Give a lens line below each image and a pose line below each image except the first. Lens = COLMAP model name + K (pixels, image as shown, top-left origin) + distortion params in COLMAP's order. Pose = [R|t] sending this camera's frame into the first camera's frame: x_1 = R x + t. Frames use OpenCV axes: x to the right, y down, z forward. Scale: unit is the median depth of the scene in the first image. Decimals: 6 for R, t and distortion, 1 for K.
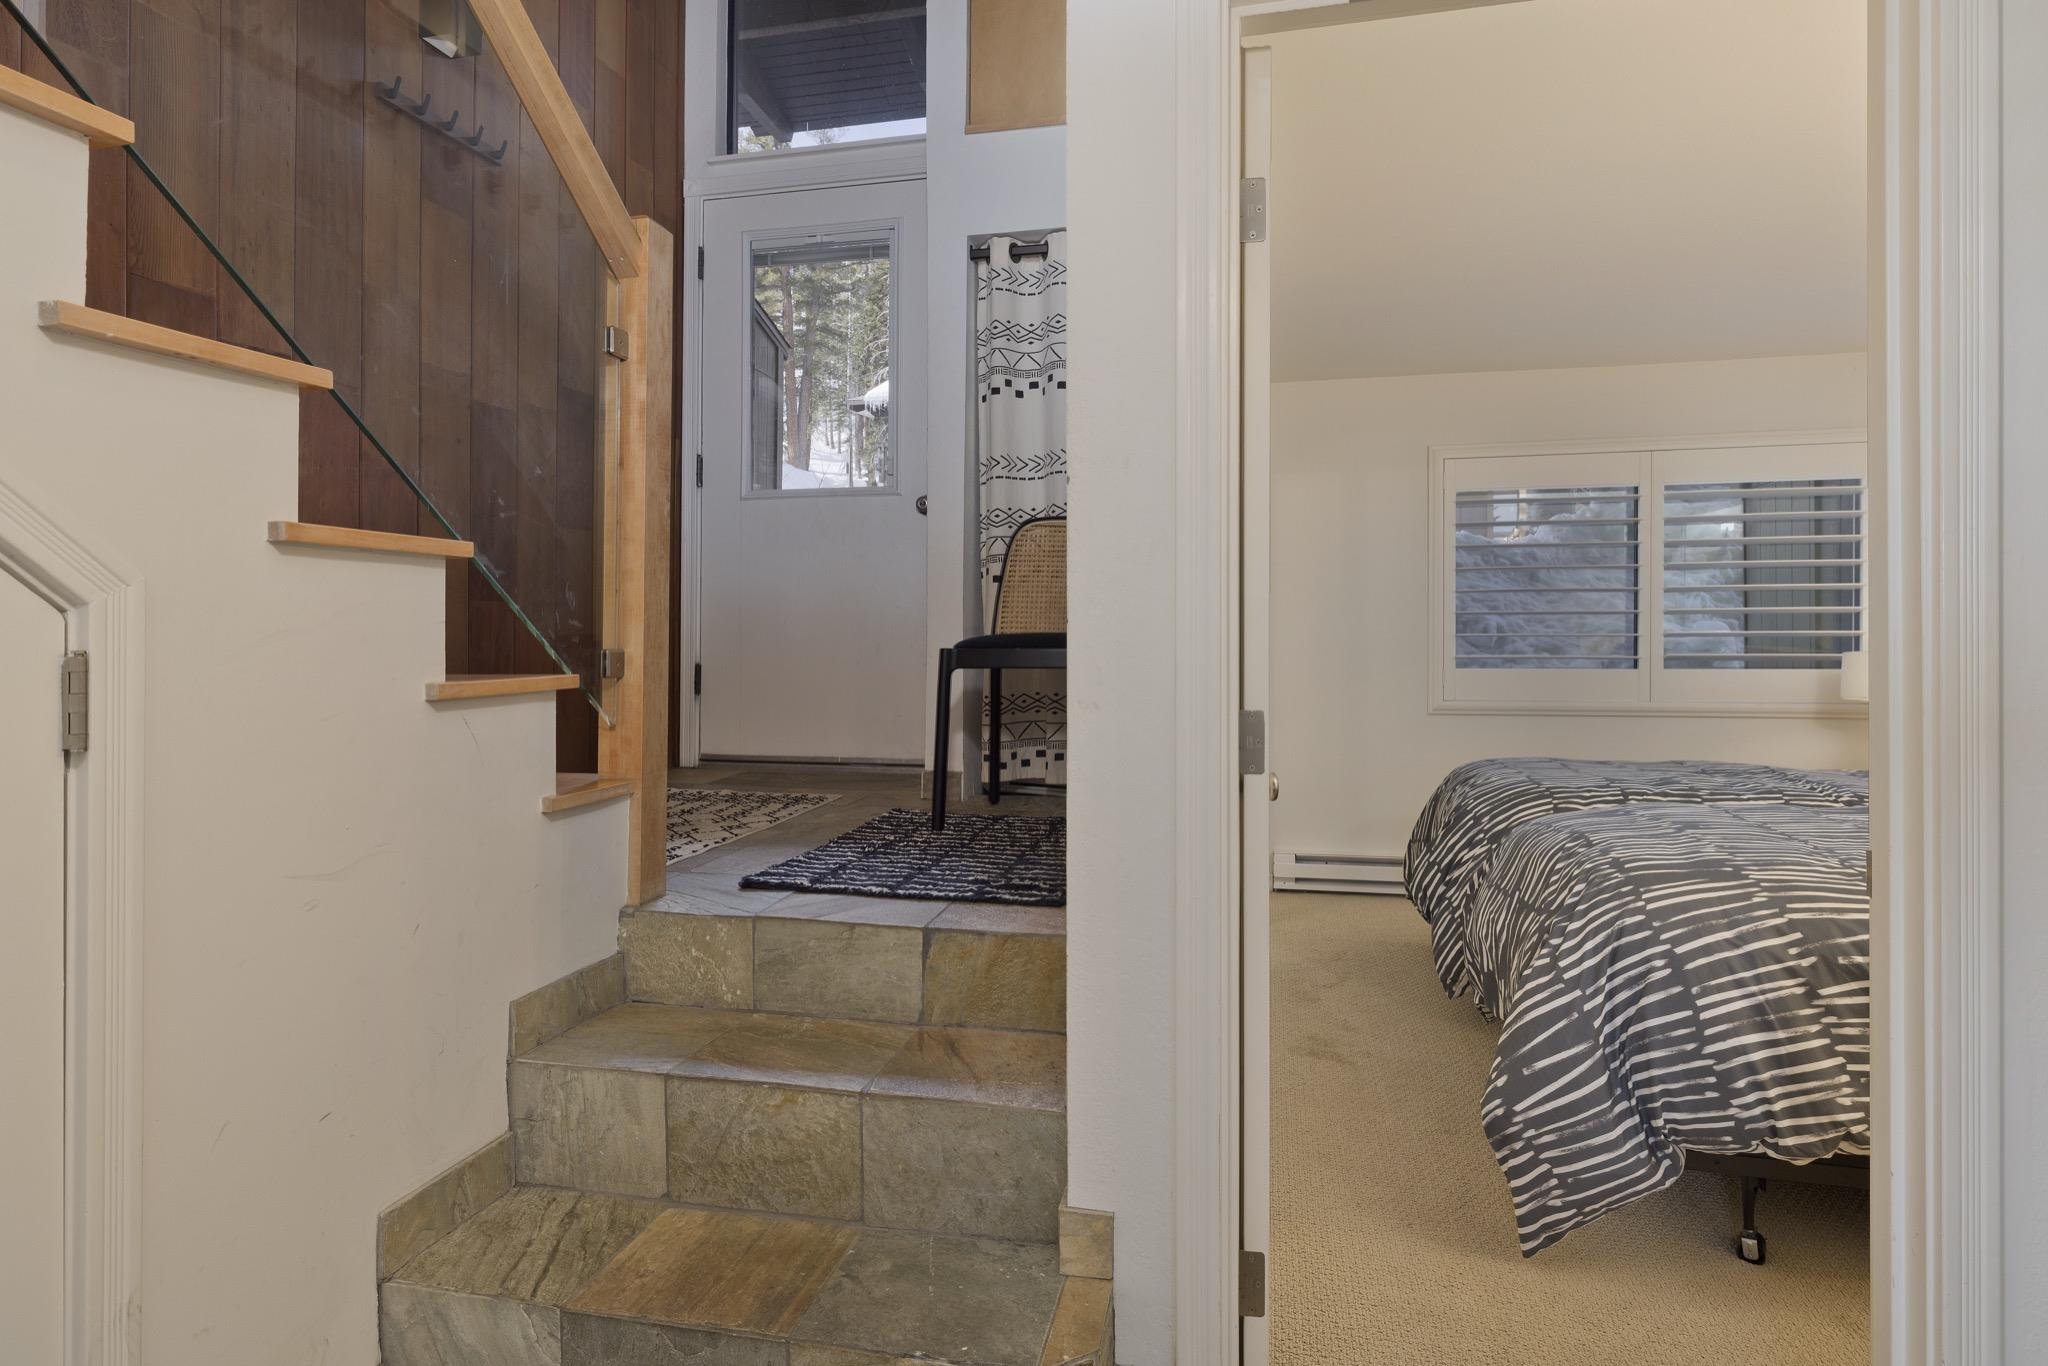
lens RADIAL K [[1129.1, 0, 1011.1], [0, 1129.1, 649.8], [0, 0, 1]] dist [-0.001384, -0.001023]
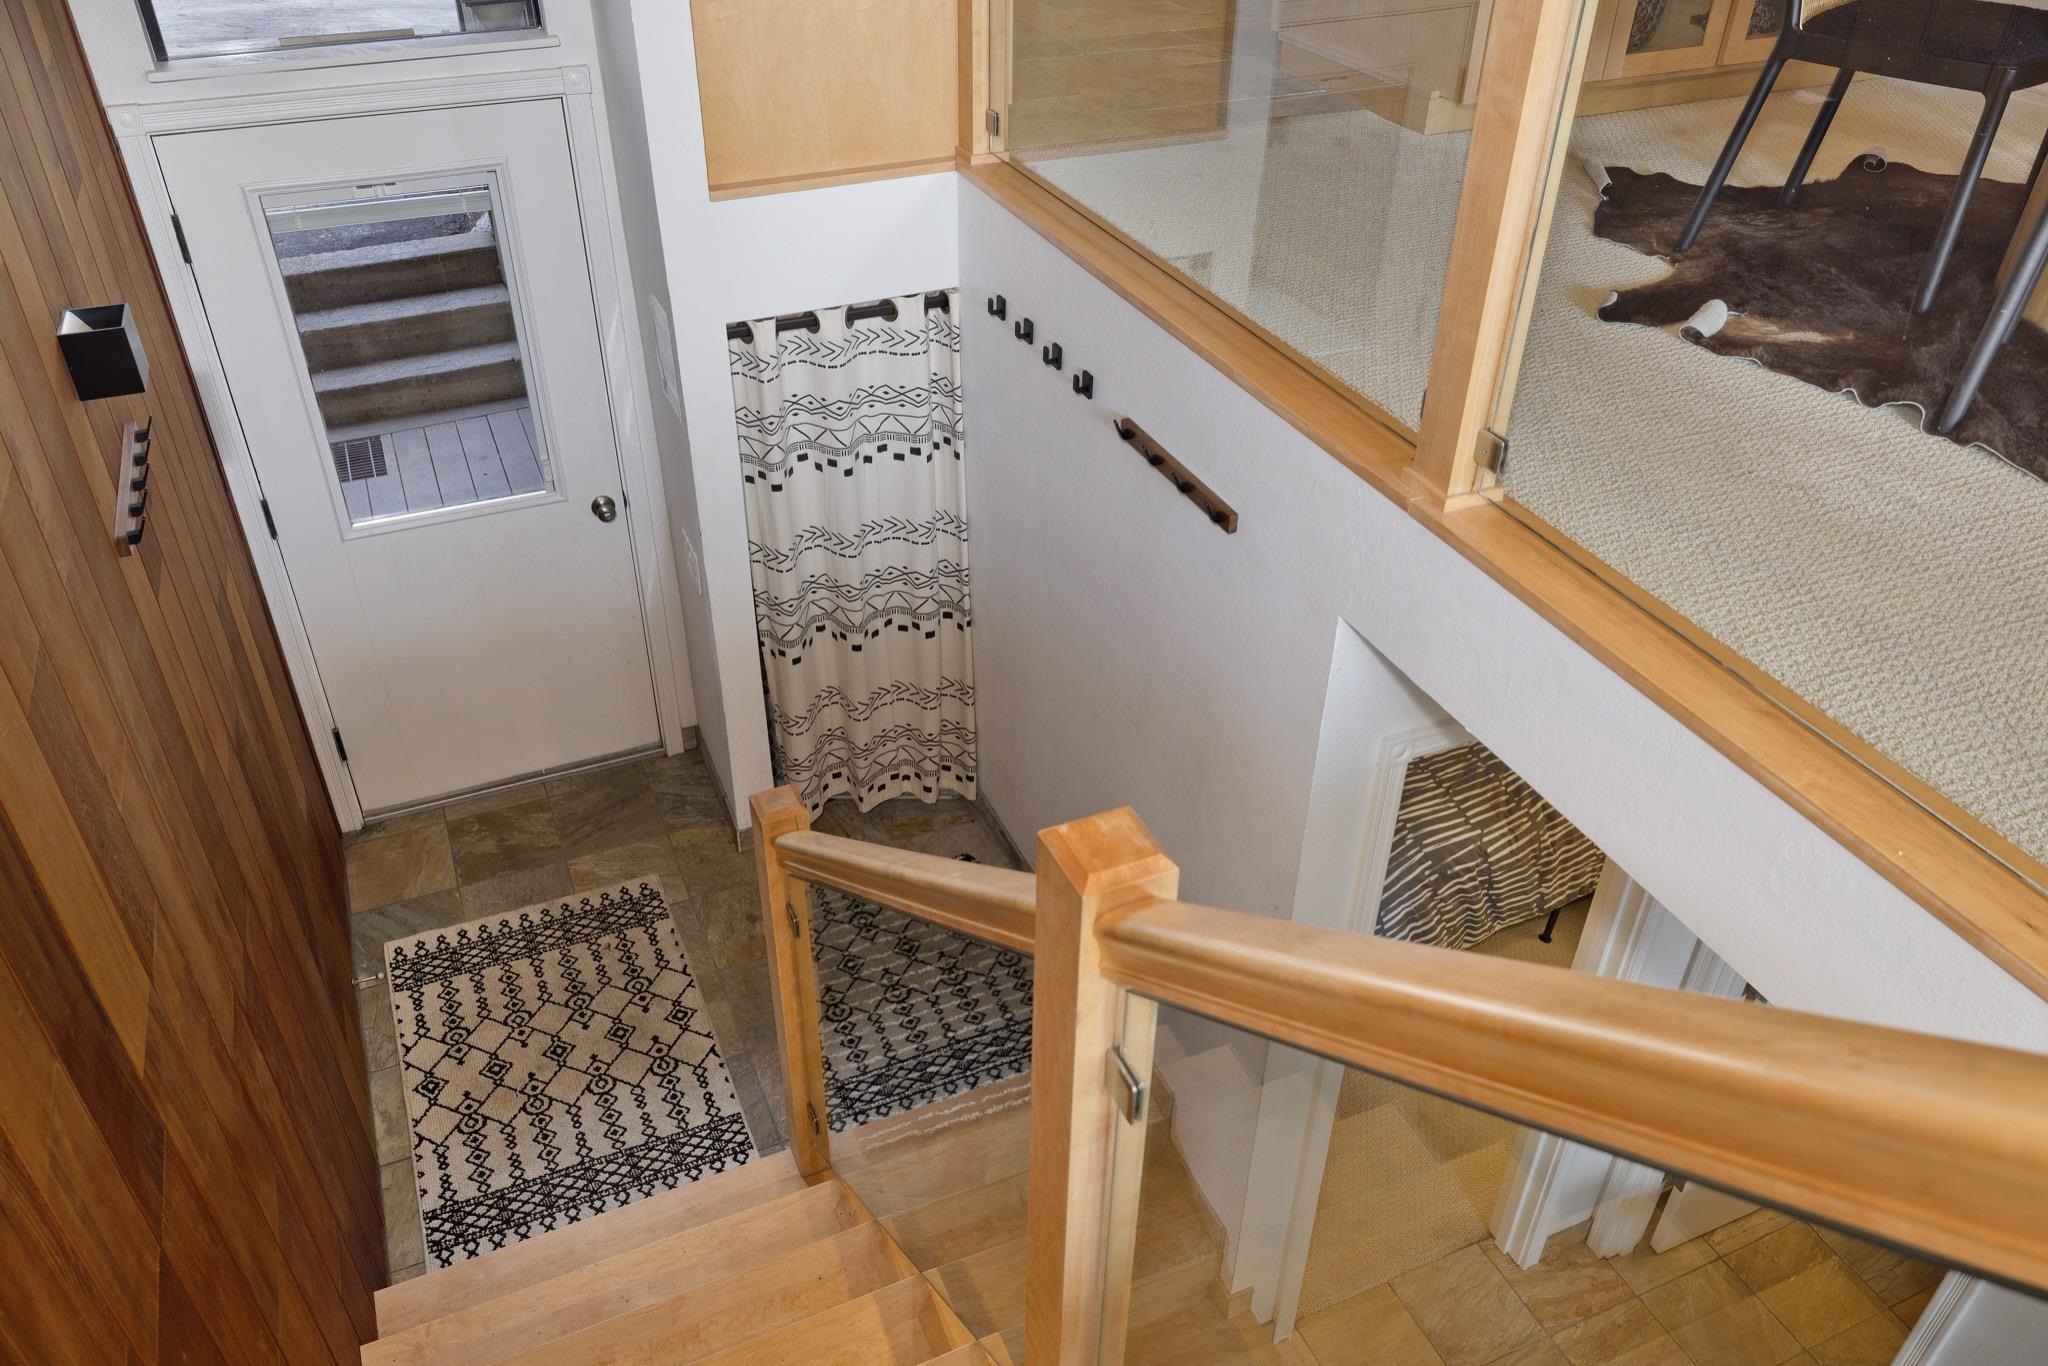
lens RADIAL K [[1504.5, 0, 1024.0], [0, 1504.5, 683.0], [0, 0, 1]] dist [-0.002136, -0.000275]
pose [[0.801039, -0.349780, 0.485789, -0.258215], [-0.003963, 0.808408, 0.588609, -0.427787], [-0.598599, -0.473424, 0.646180, 0.018872]]
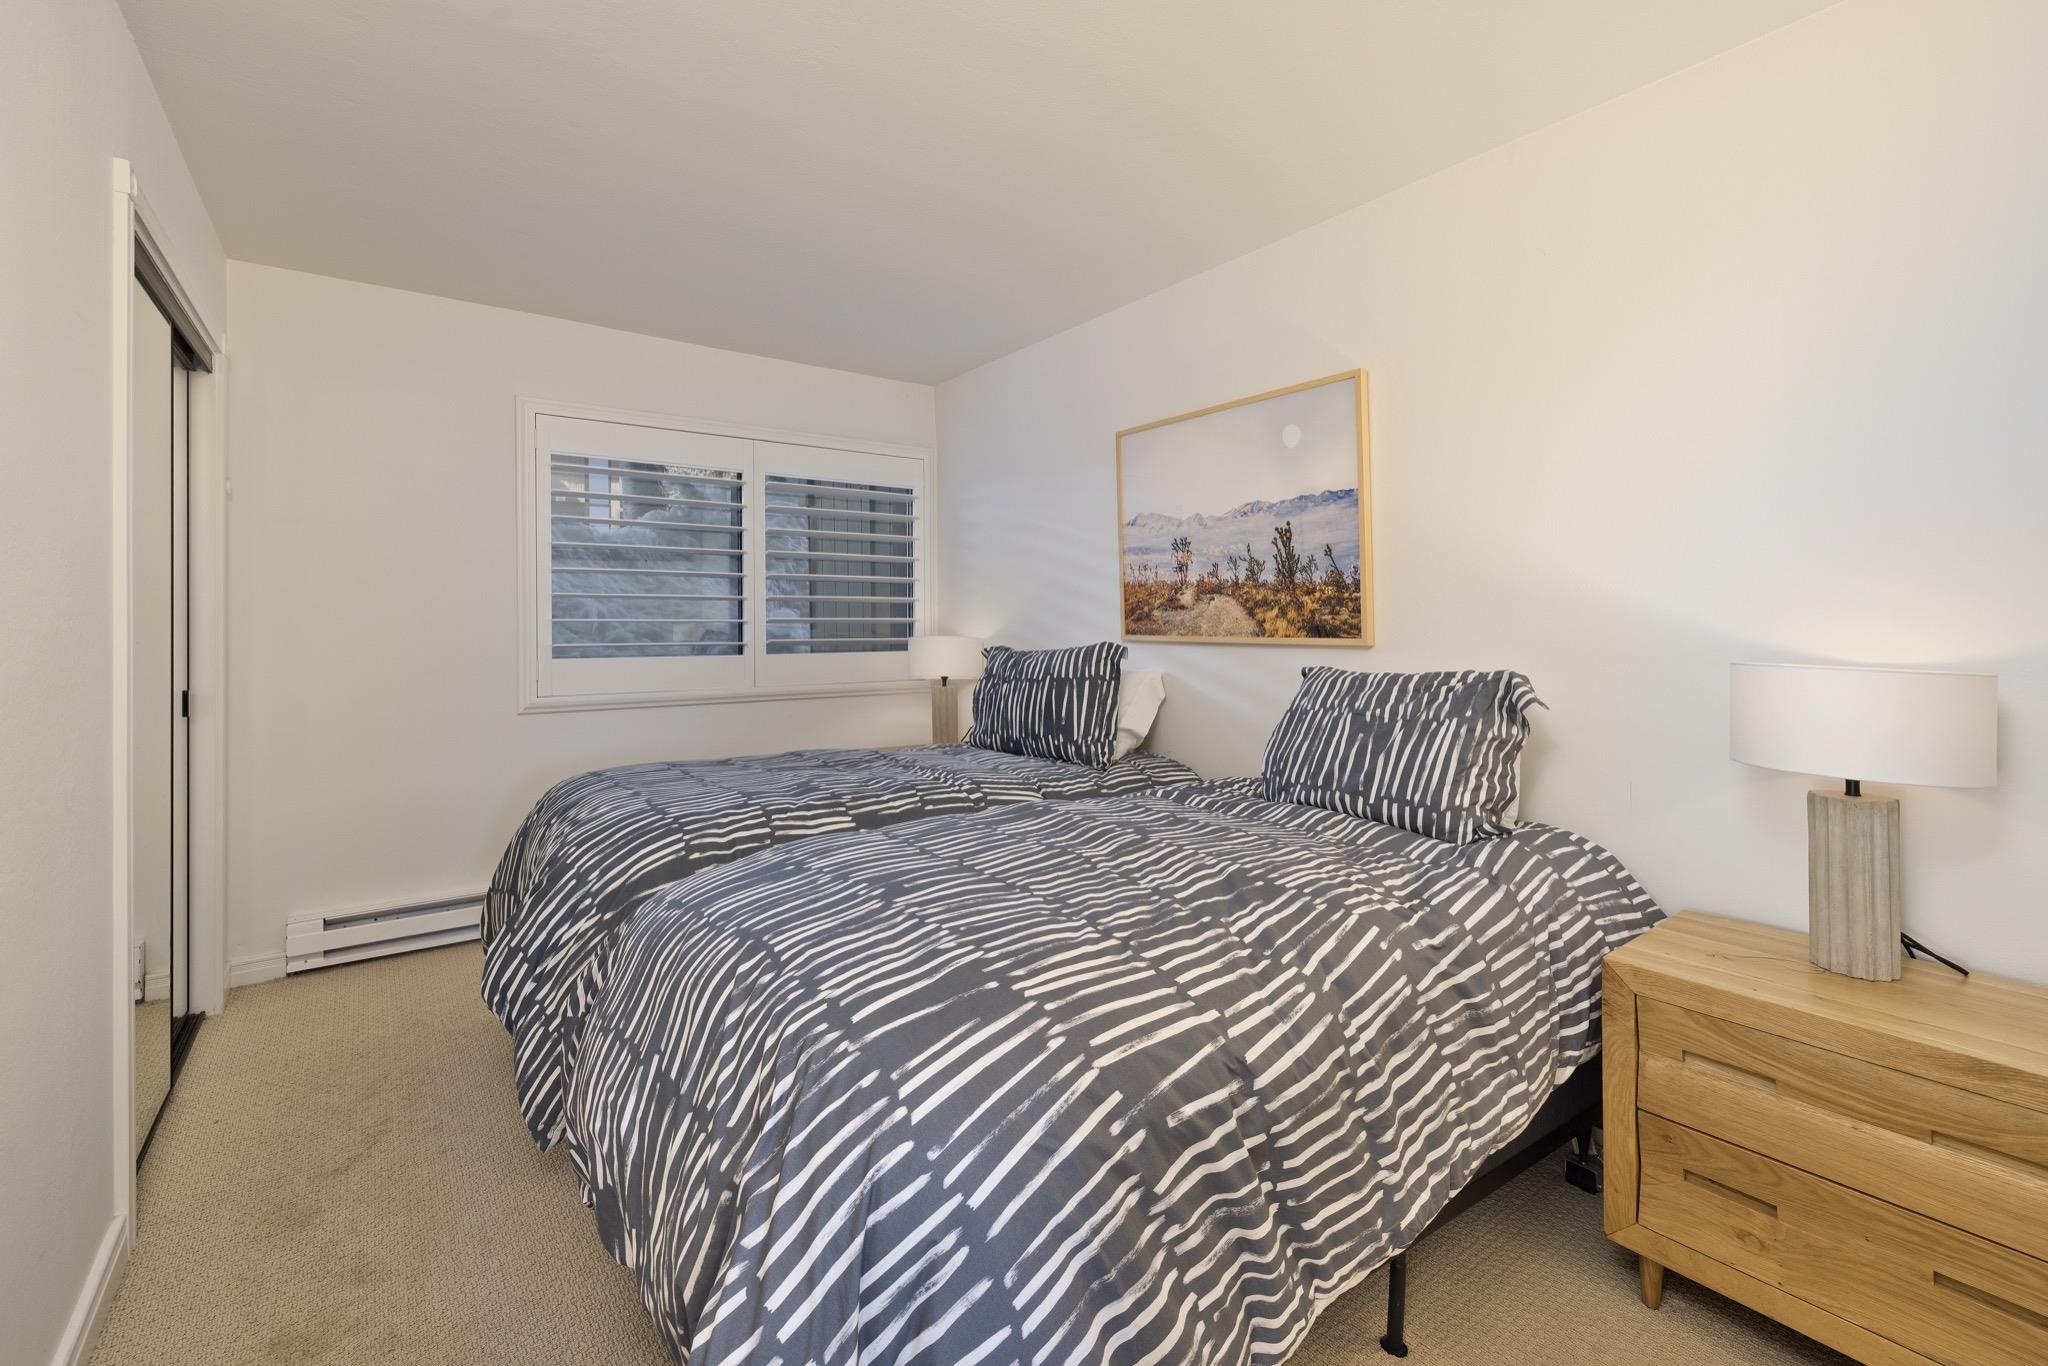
lens RADIAL K [[879.3, 0, 1016.3], [0, 879.3, 632.4], [0, 0, 1]] dist [0.001457, 0.000092]
pose [[0.655260, -0.006746, 0.755373, 0.100006], [0.007717, 0.999968, 0.002235, -0.002214], [-0.755364, 0.004365, 0.655291, 0.245546]]
